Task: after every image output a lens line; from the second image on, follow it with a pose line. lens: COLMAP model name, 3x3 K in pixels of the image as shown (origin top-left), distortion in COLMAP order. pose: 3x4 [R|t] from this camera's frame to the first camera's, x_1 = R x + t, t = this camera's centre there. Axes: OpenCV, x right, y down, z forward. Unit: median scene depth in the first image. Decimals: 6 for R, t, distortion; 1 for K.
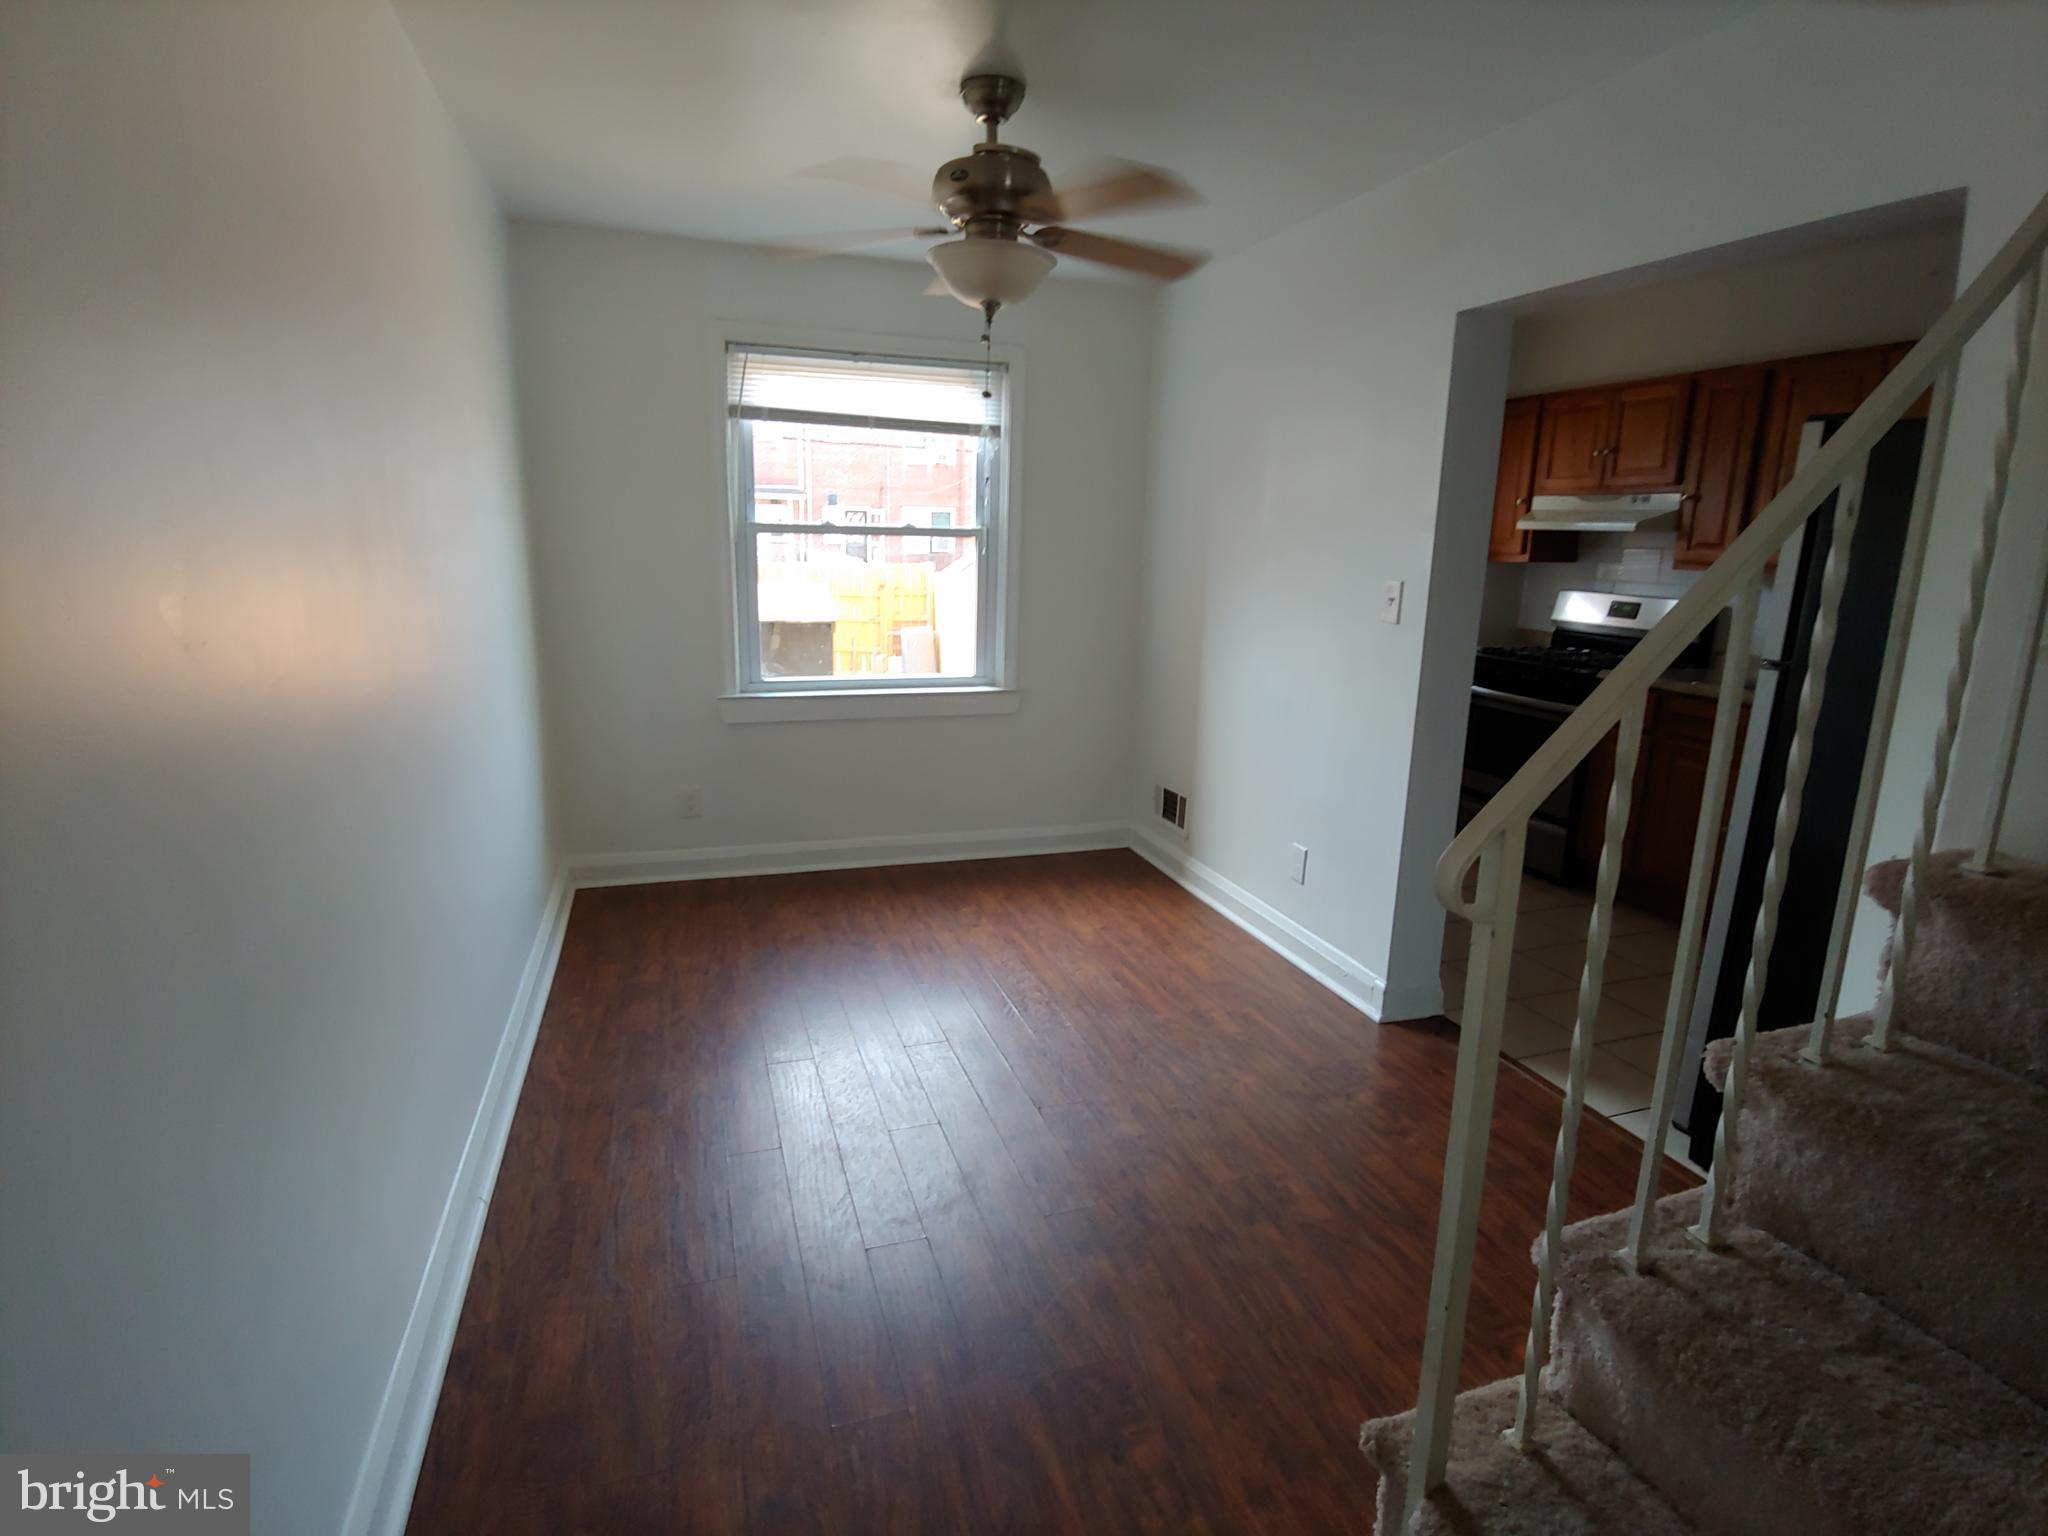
lens RADIAL K [[1002.9, 0, 1011.2], [0, 1002.9, 772.8], [0, 0, 1]] dist [-0.025419, -0.001012]
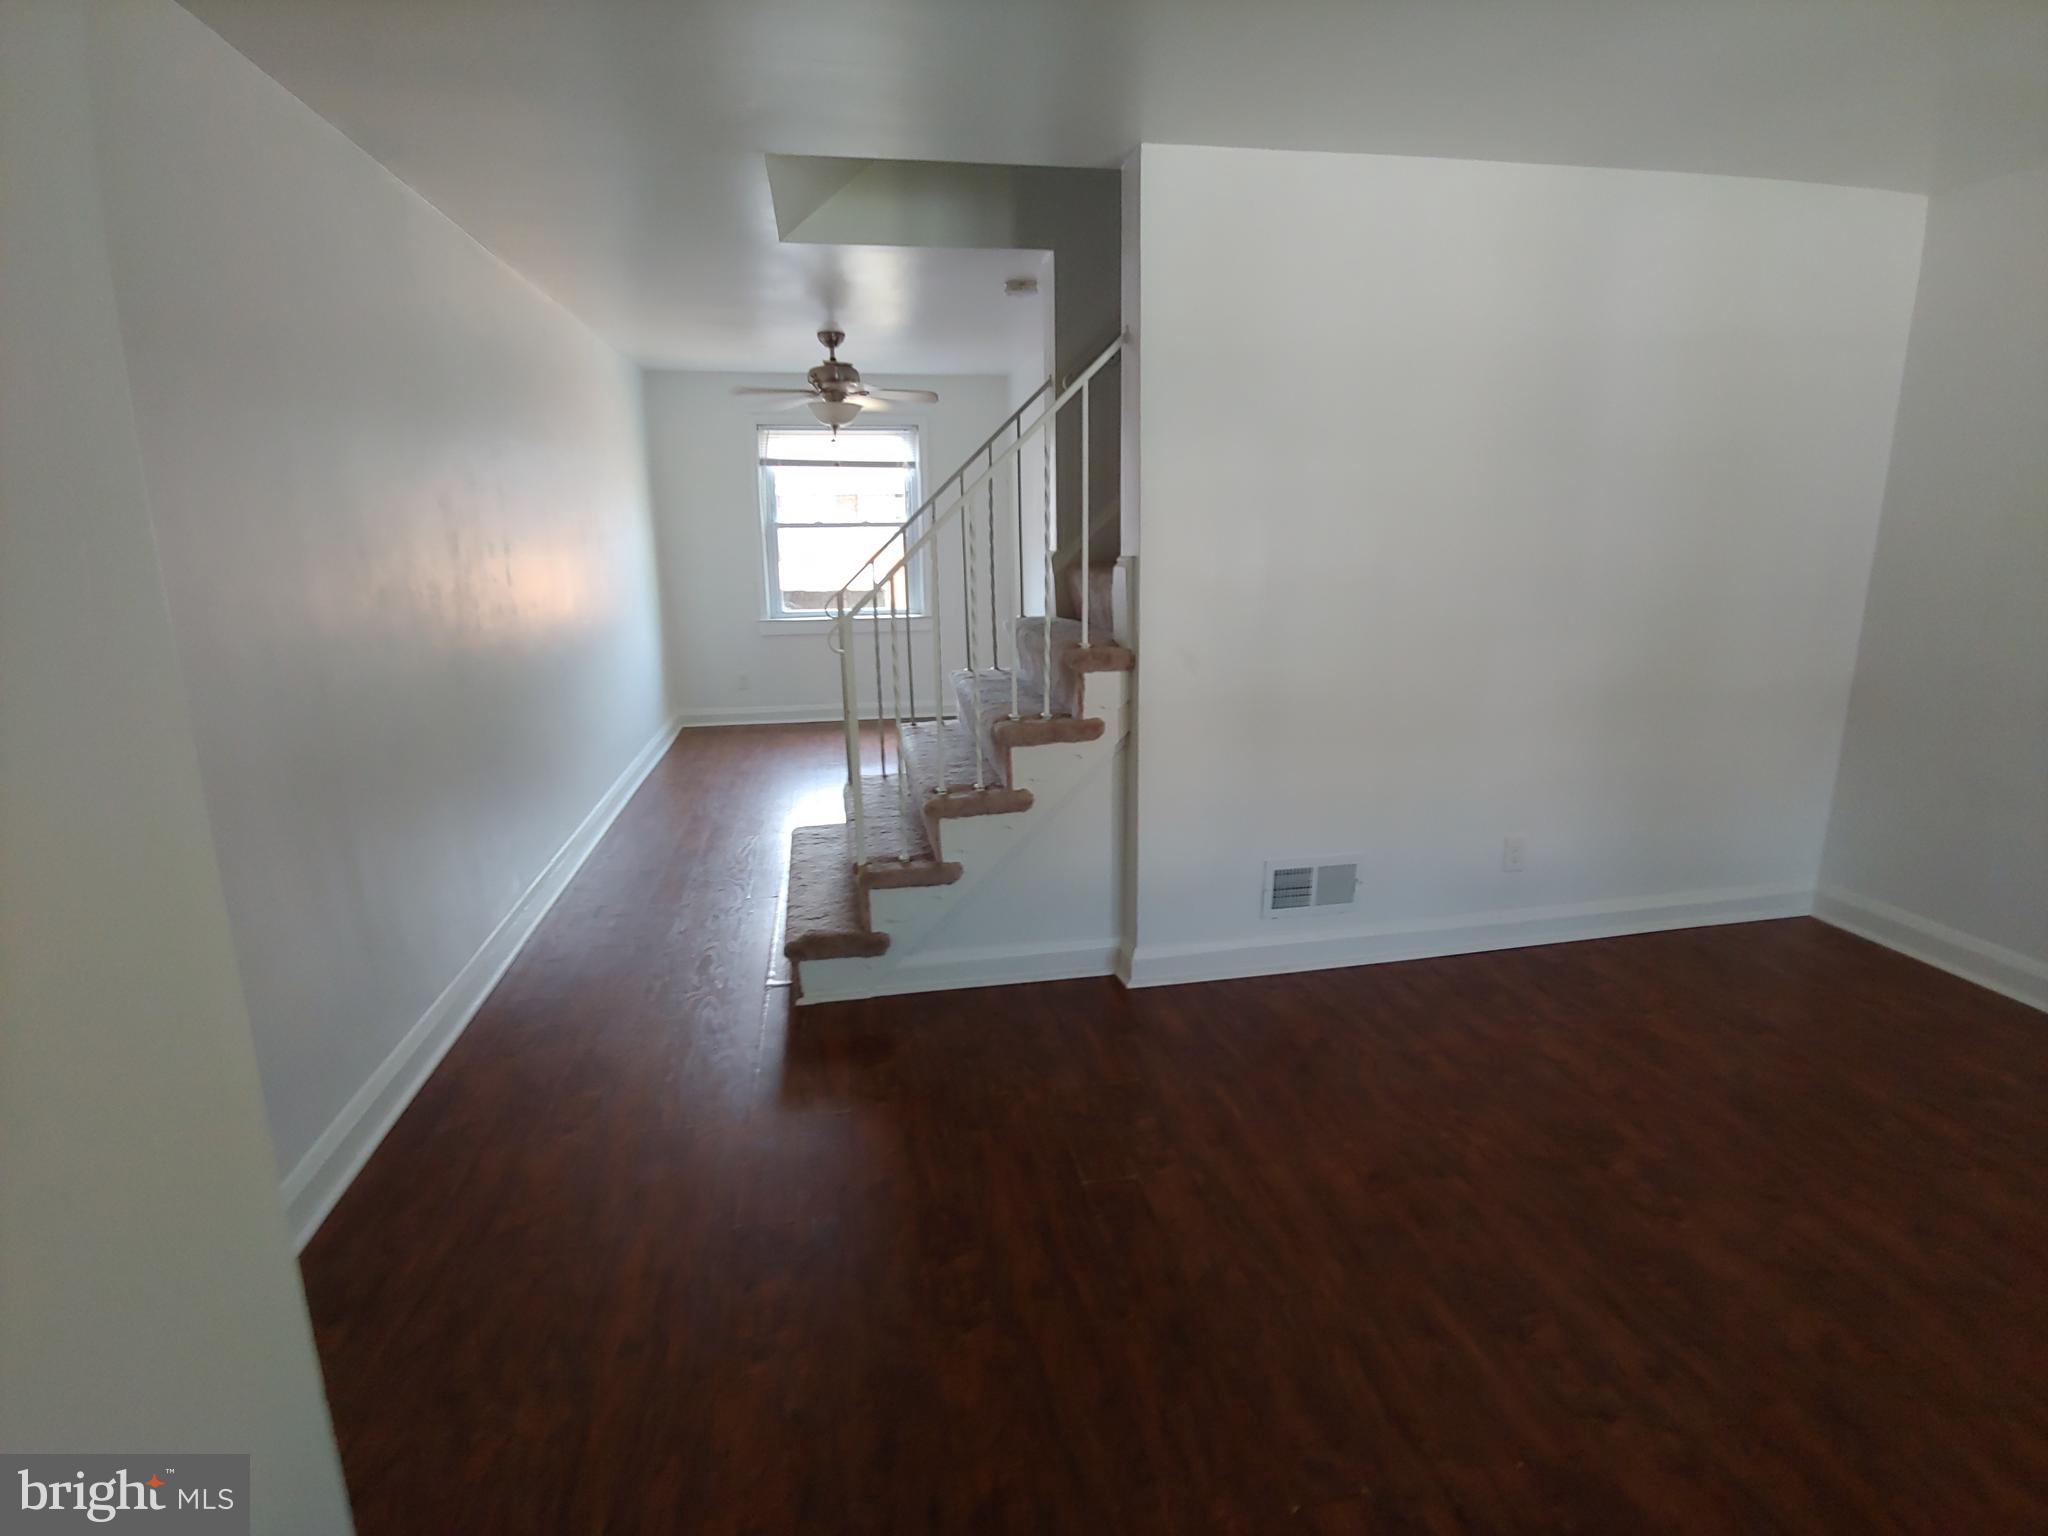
lens RADIAL K [[1002.9, 0, 1010.8], [0, 1002.9, 769.9], [0, 0, 1]] dist [-0.025419, -0.001012]
pose [[0.990647, -0.000573, -0.136445, 0.415484], [0.001133, 0.999991, 0.004028, 0.192056], [0.136442, -0.004145, 0.990639, -0.742545]]
